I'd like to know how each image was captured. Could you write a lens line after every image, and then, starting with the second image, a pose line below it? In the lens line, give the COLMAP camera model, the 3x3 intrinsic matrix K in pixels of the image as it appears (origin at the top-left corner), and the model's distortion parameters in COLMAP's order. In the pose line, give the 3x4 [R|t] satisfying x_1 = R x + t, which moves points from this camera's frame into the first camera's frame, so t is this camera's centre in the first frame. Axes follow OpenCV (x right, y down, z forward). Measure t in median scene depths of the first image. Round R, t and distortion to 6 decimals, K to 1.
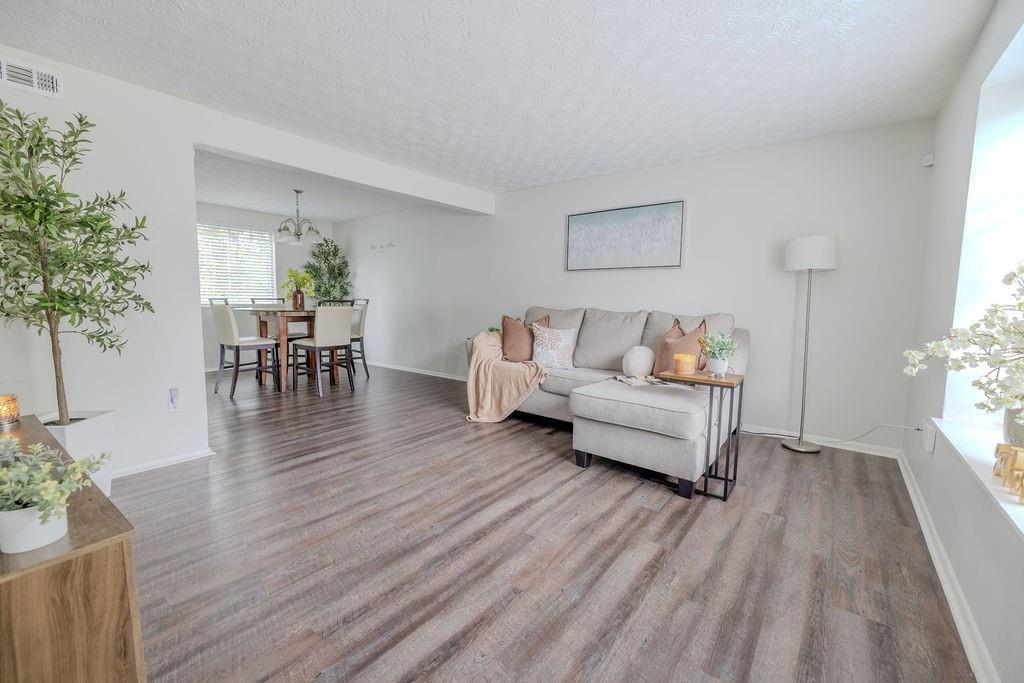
lens RADIAL K [[424.3, 0, 513.9], [0, 424.3, 340.0], [0, 0, 1]] dist [0.000584, -0.000224]
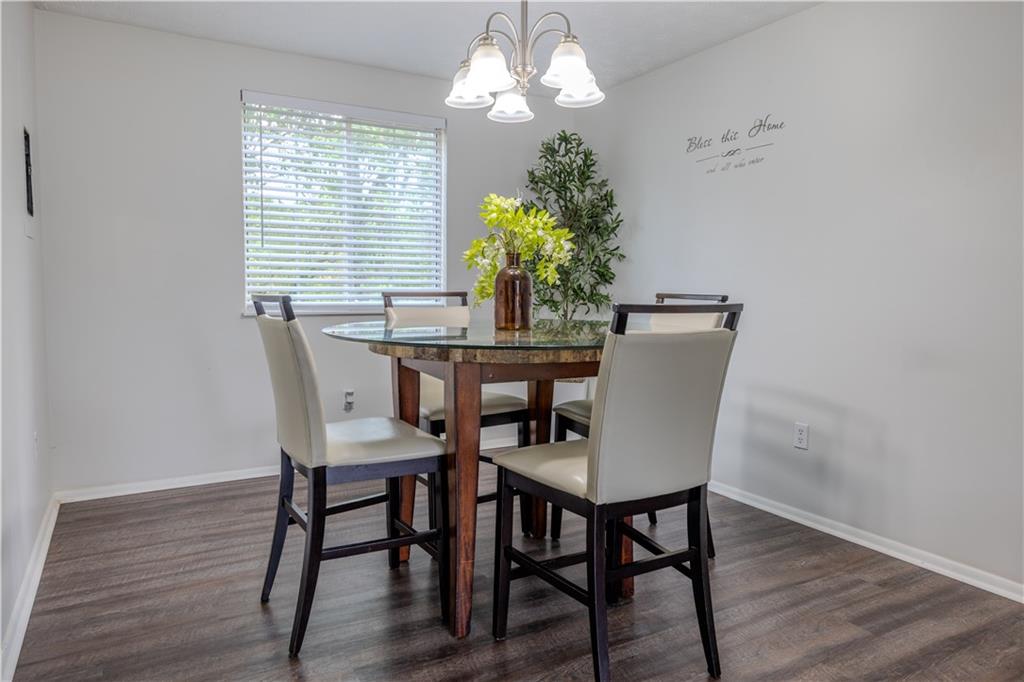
lens RADIAL K [[671.3, 0, 511.8], [0, 671.3, 340.7], [0, 0, 1]] dist [-0.007770, -0.002226]
pose [[0.920500, 0.027354, -0.389783, -0.243270], [-0.032183, 0.999465, -0.005863, -0.048247], [0.389414, 0.017941, 0.920888, 0.423452]]
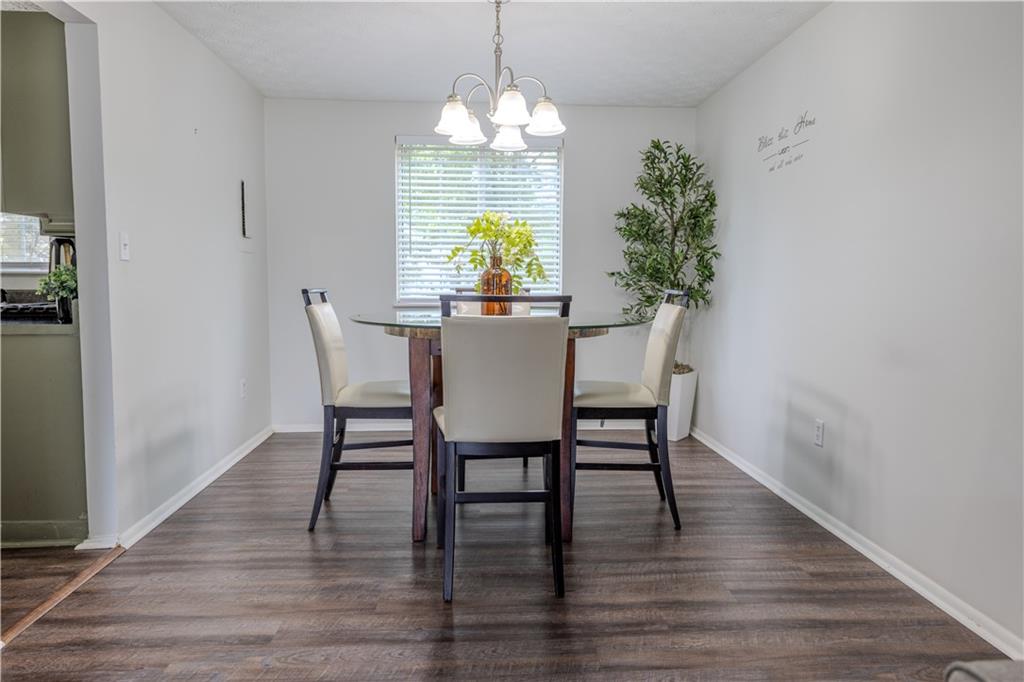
lens RADIAL K [[671.3, 0, 514.3], [0, 671.3, 342.6], [0, 0, 1]] dist [-0.007770, -0.002226]
pose [[0.653064, 0.058974, -0.755003, -0.035779], [-0.064825, 0.997657, 0.021855, -0.049883], [0.754523, 0.034670, 0.655357, 0.465116]]
